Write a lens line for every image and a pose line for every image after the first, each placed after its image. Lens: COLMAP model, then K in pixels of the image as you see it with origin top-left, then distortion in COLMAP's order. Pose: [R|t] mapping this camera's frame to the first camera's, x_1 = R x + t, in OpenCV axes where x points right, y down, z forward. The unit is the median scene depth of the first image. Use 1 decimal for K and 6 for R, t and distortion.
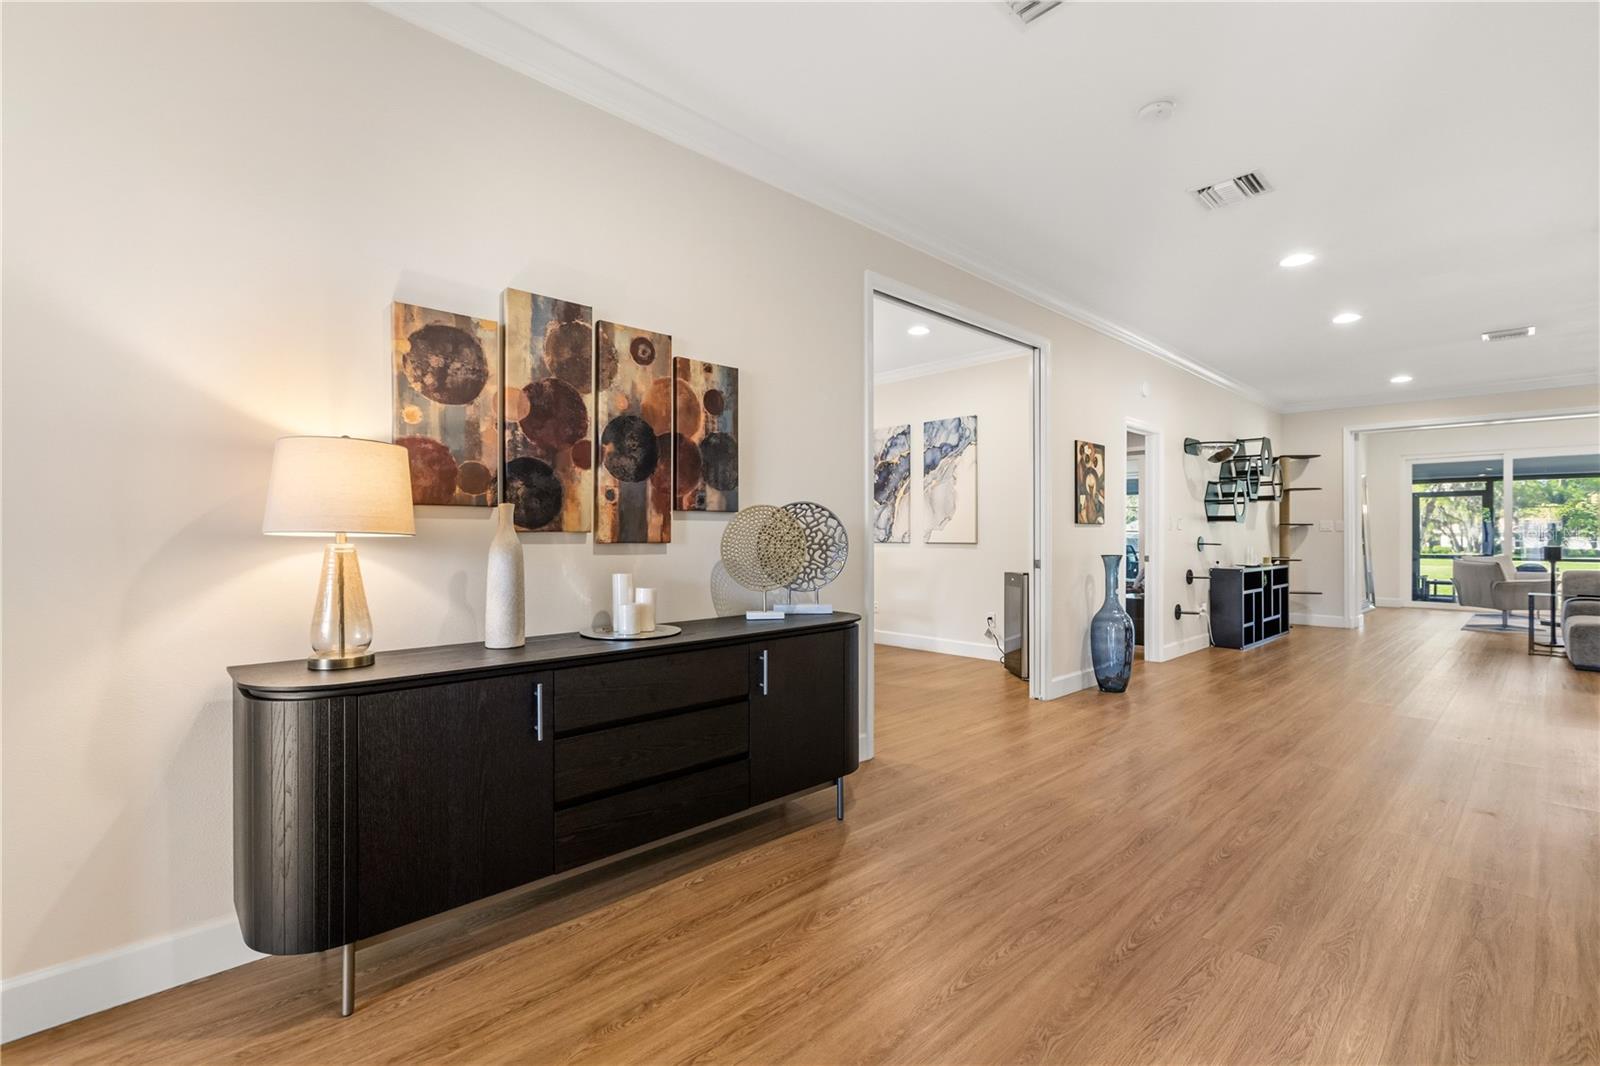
lens RADIAL K [[723.6, 0, 801.5], [0, 723.6, 534.1], [0, 0, 1]] dist [0.009197, -0.001465]
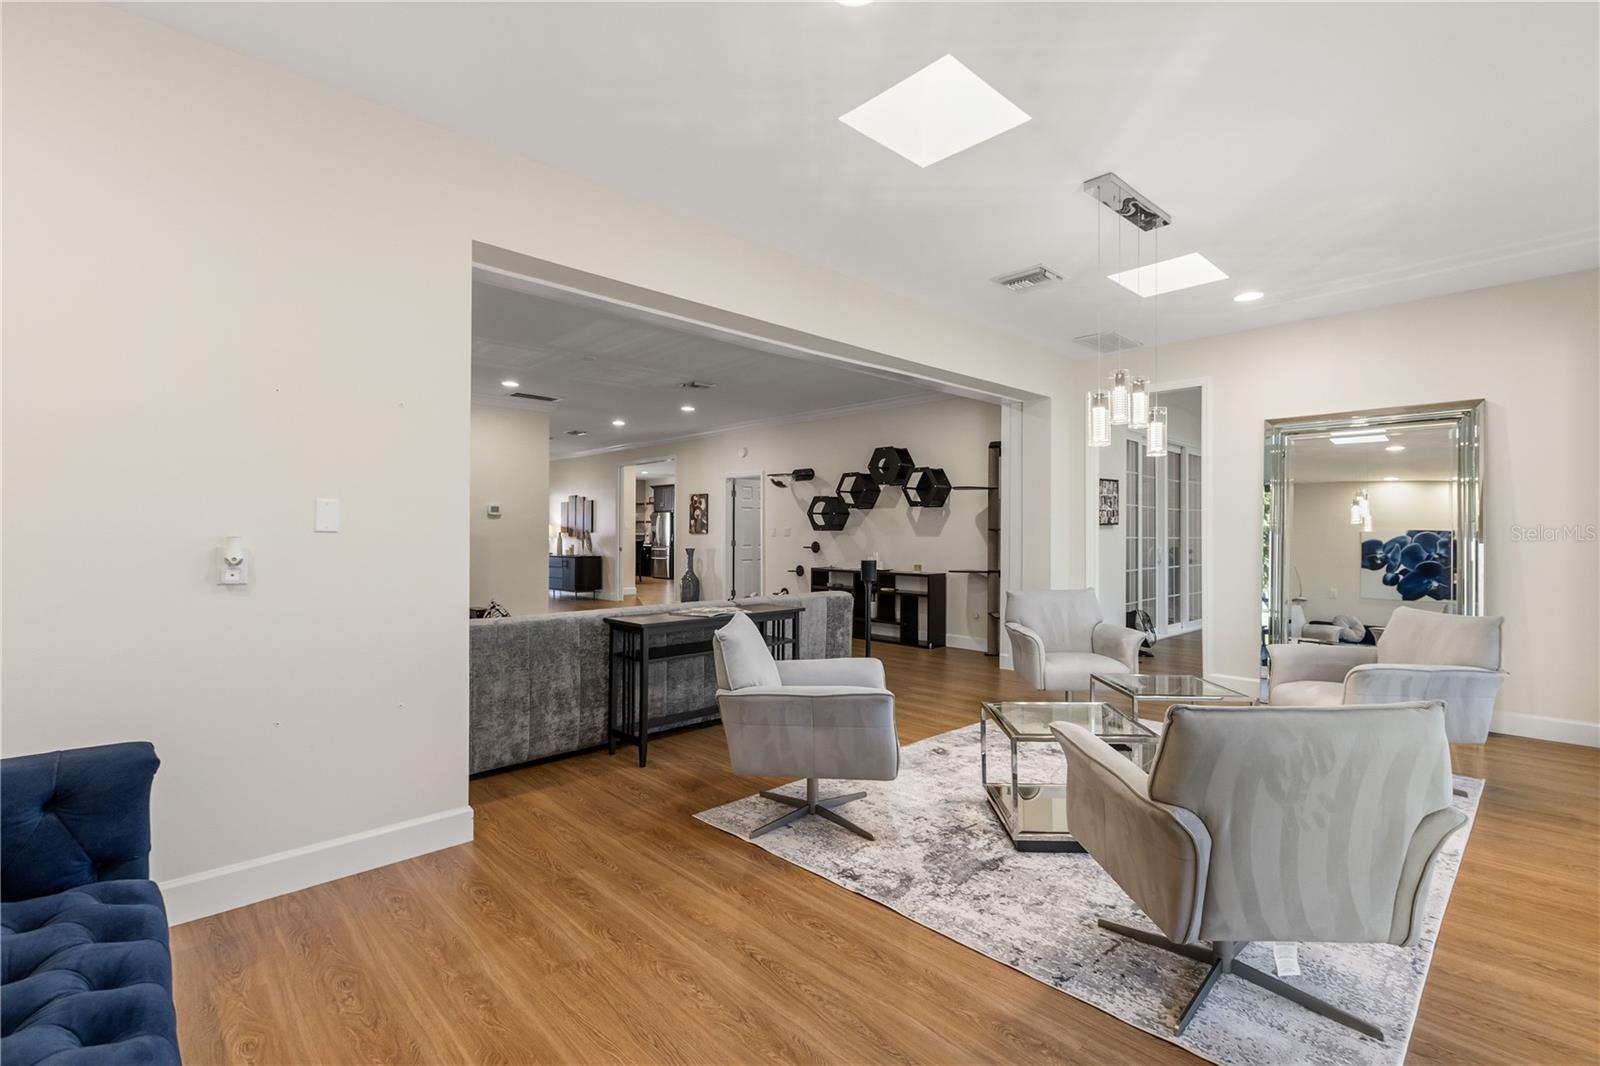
lens RADIAL K [[723.6, 0, 794.6], [0, 723.6, 531.4], [0, 0, 1]] dist [0.009197, -0.001465]
pose [[-0.007750, 0.003876, -0.999962, 2.467937], [-0.002303, 0.999990, 0.003894, -0.027595], [0.999967, 0.002333, -0.007741, 1.287185]]
